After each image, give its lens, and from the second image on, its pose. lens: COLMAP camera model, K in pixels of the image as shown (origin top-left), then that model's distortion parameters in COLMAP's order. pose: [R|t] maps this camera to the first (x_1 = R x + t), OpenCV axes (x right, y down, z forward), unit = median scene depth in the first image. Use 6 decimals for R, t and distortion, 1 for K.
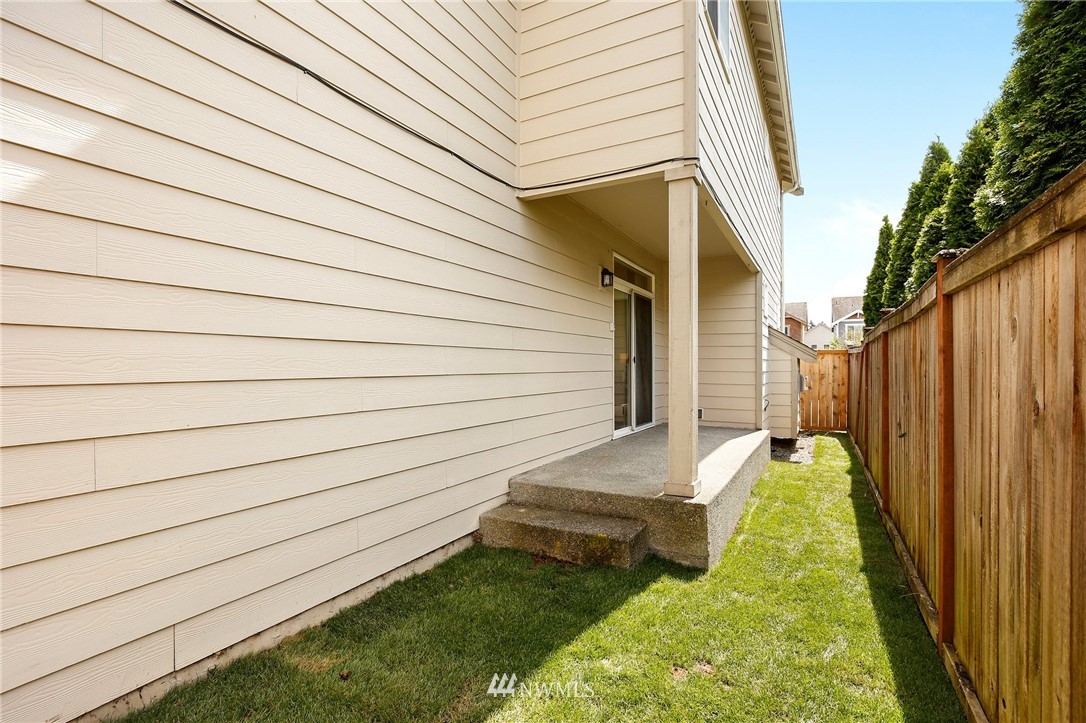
lens RADIAL K [[504.5, 0, 545.0], [0, 504.5, 360.9], [0, 0, 1]] dist [-0.025589, 0.002671]
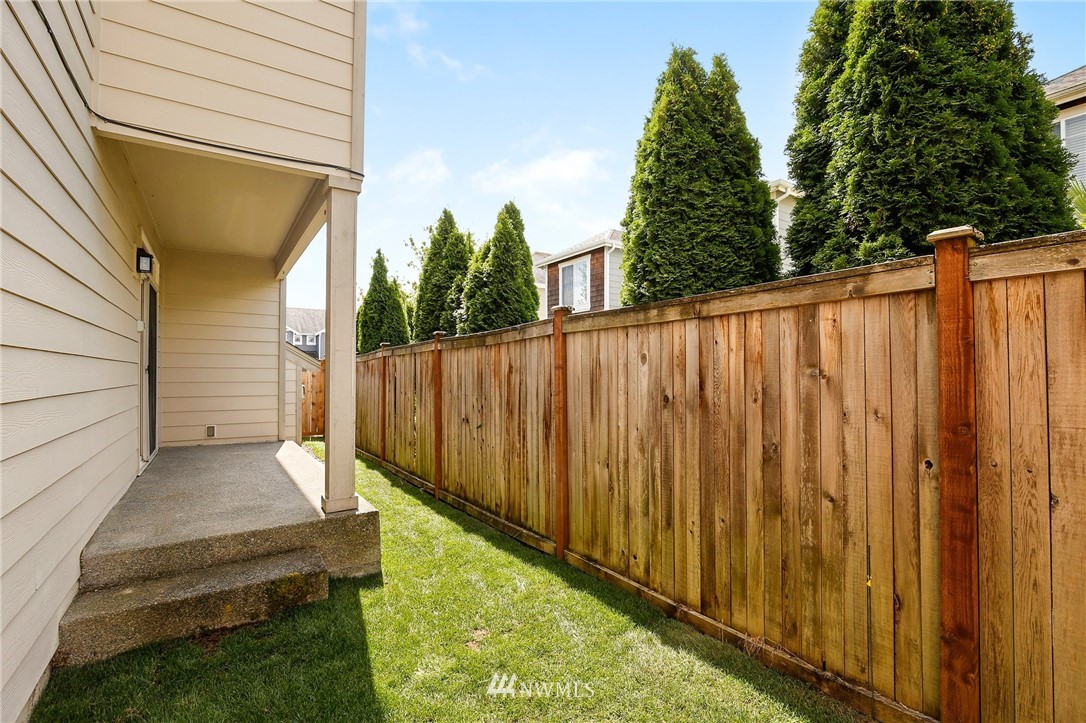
lens RADIAL K [[504.5, 0, 551.2], [0, 504.5, 362.7], [0, 0, 1]] dist [-0.025589, 0.002671]
pose [[0.441248, 0.014350, 0.897270, -0.440438], [-0.004757, 0.999895, -0.013652, -0.009285], [-0.897372, 0.001755, 0.441271, 0.202908]]
